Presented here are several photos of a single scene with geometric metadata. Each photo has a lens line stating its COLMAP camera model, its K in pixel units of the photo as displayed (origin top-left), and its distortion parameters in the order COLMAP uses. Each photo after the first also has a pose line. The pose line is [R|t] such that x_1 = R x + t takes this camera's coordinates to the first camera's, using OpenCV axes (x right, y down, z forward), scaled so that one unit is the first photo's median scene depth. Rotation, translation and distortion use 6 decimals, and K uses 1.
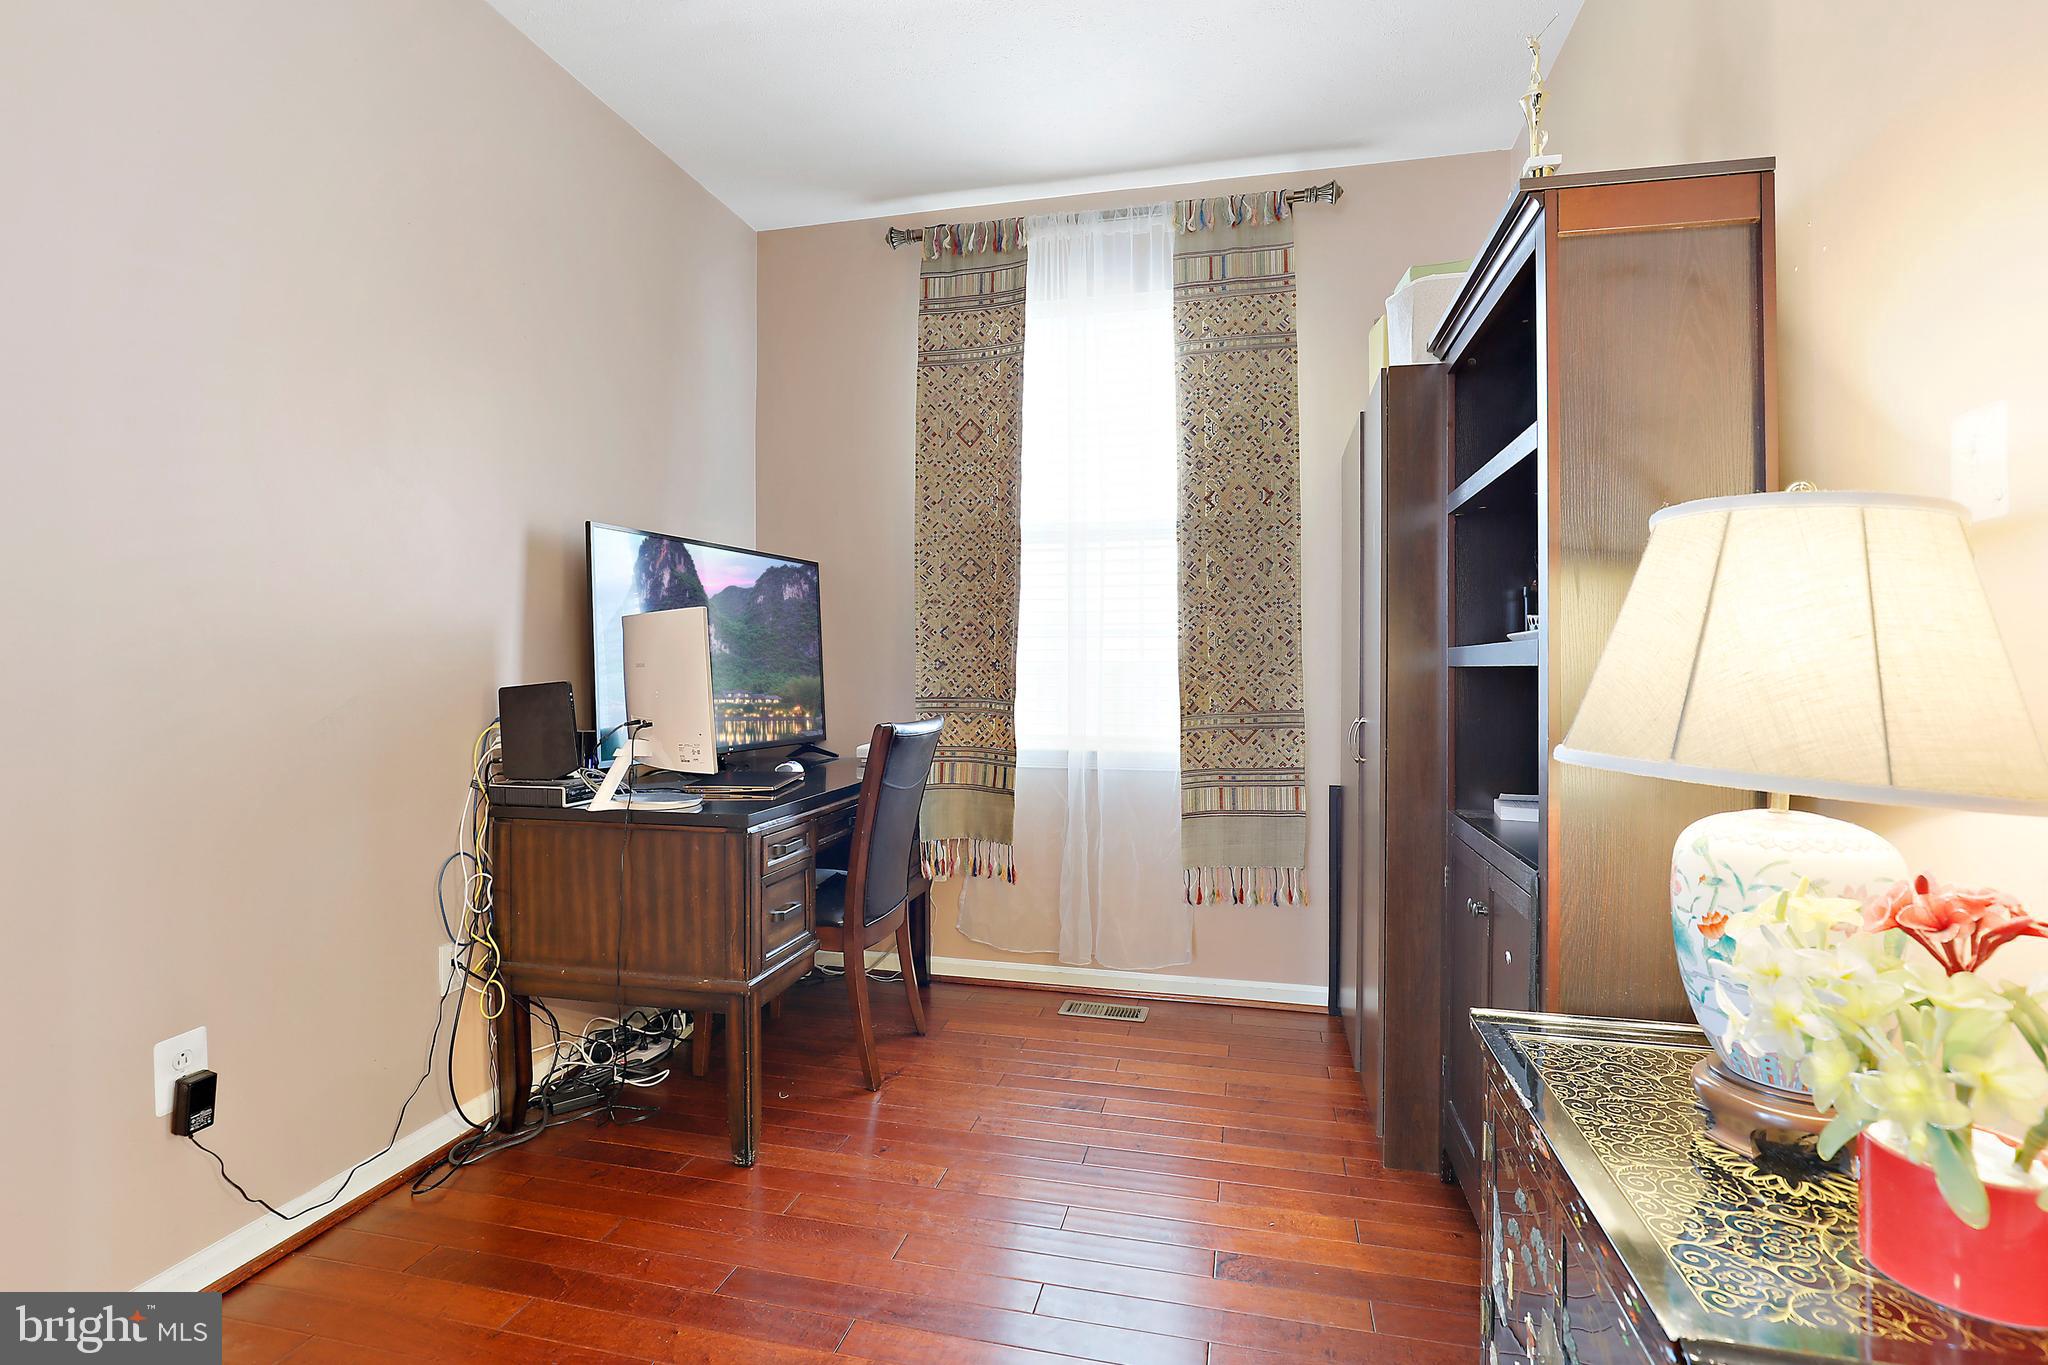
lens RADIAL K [[950.8, 0, 1023.3], [0, 950.8, 669.5], [0, 0, 1]] dist [-0.018062, -0.000369]
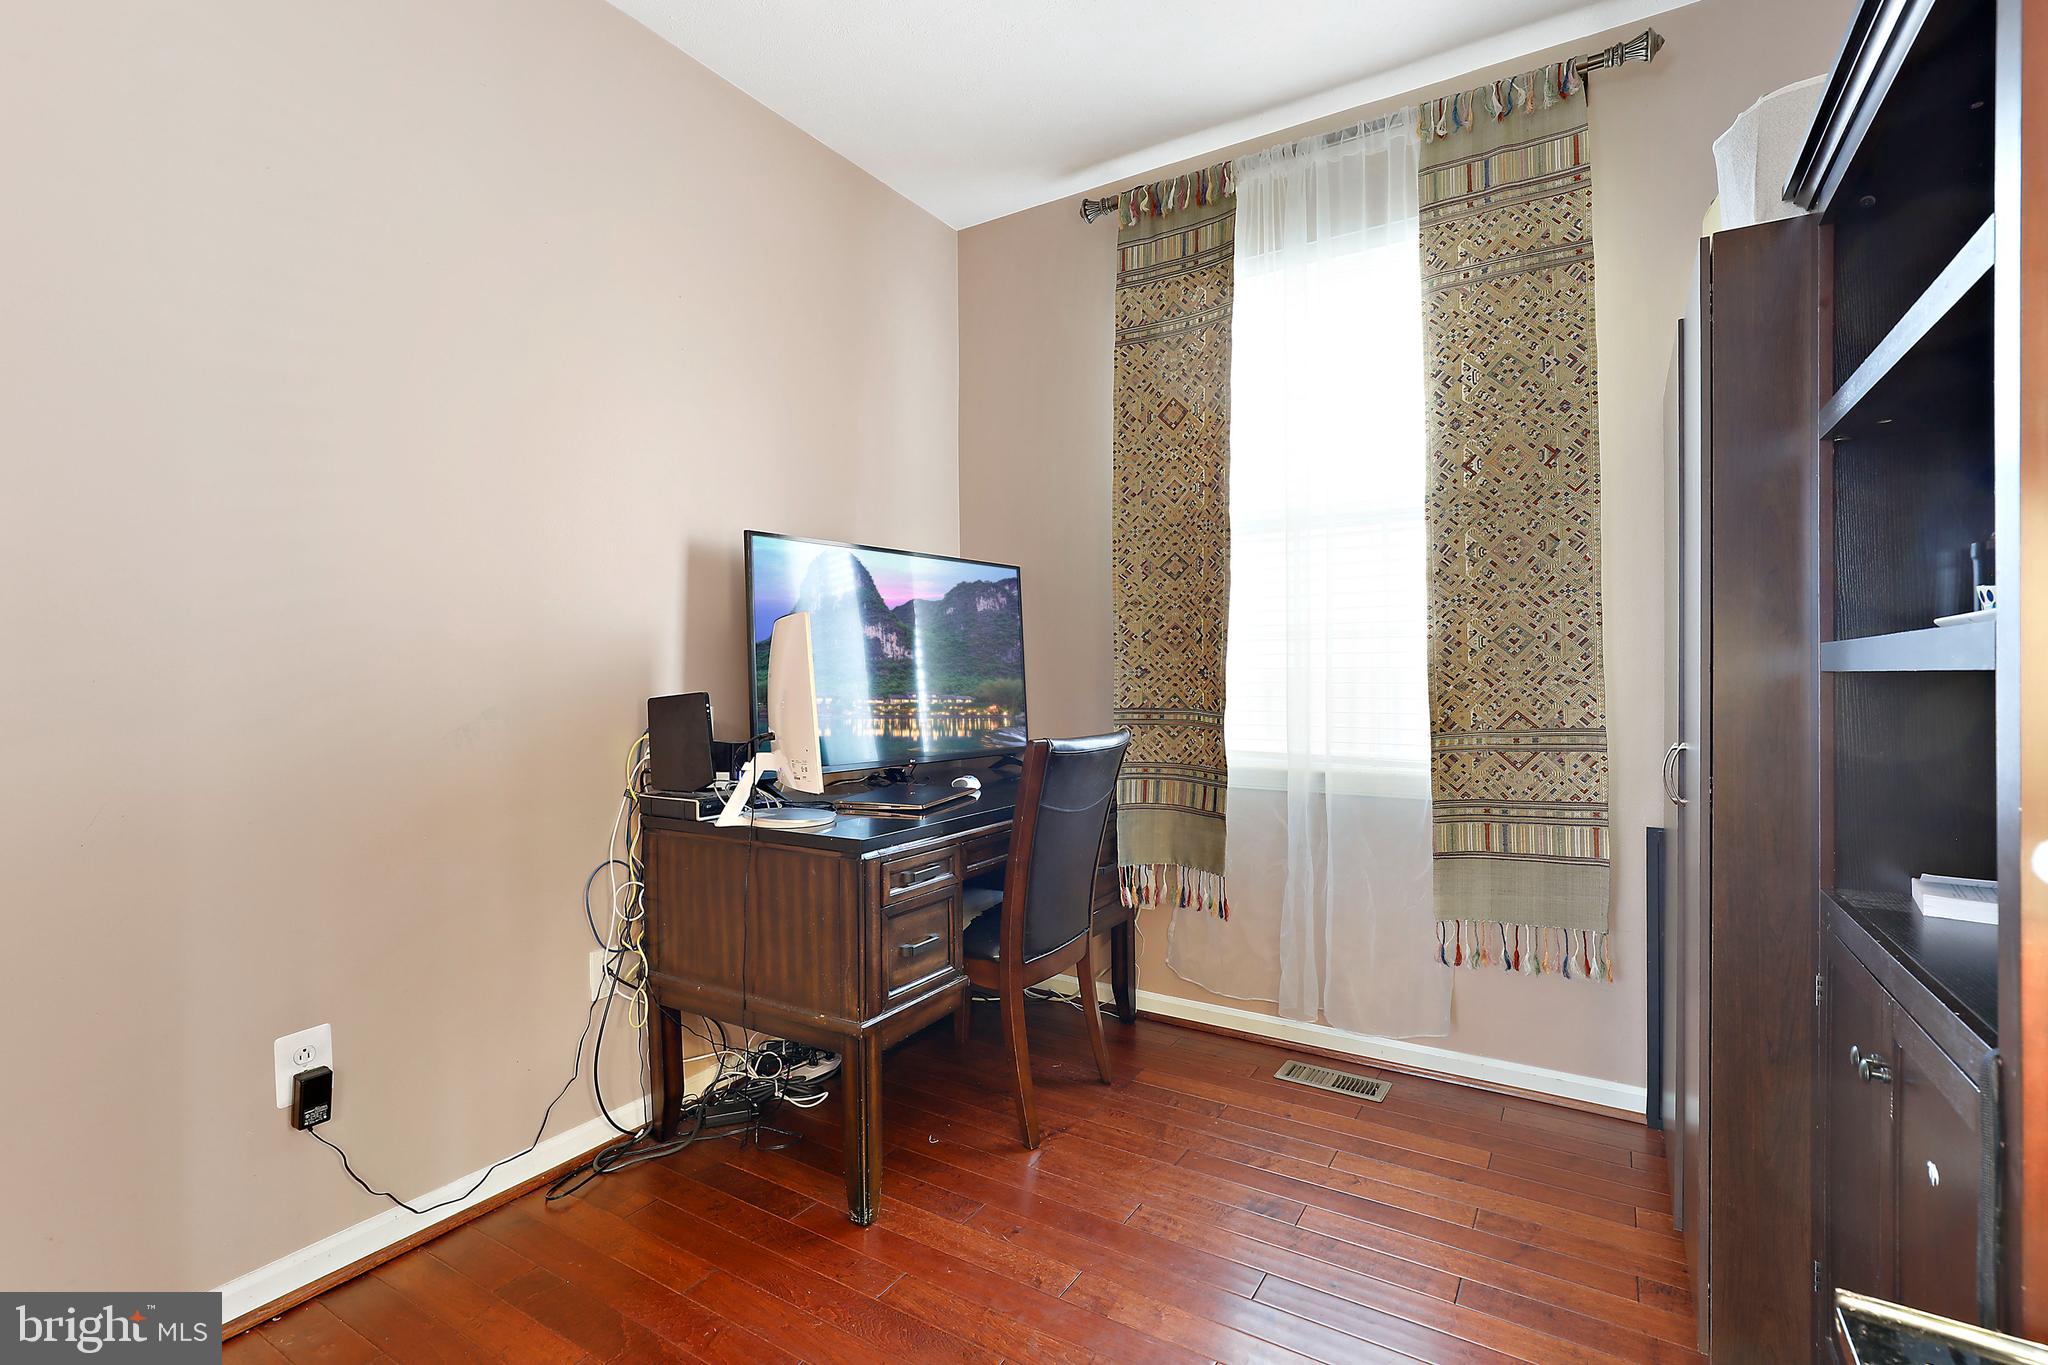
lens RADIAL K [[891.6, 0, 1016.7], [0, 891.6, 678.9], [0, 0, 1]] dist [-0.011905, 0.003262]
pose [[0.941164, -0.003528, -0.337932, 0.089232], [0.004352, 0.999989, 0.001681, -0.000887], [0.337922, -0.003053, 0.941169, 0.159853]]
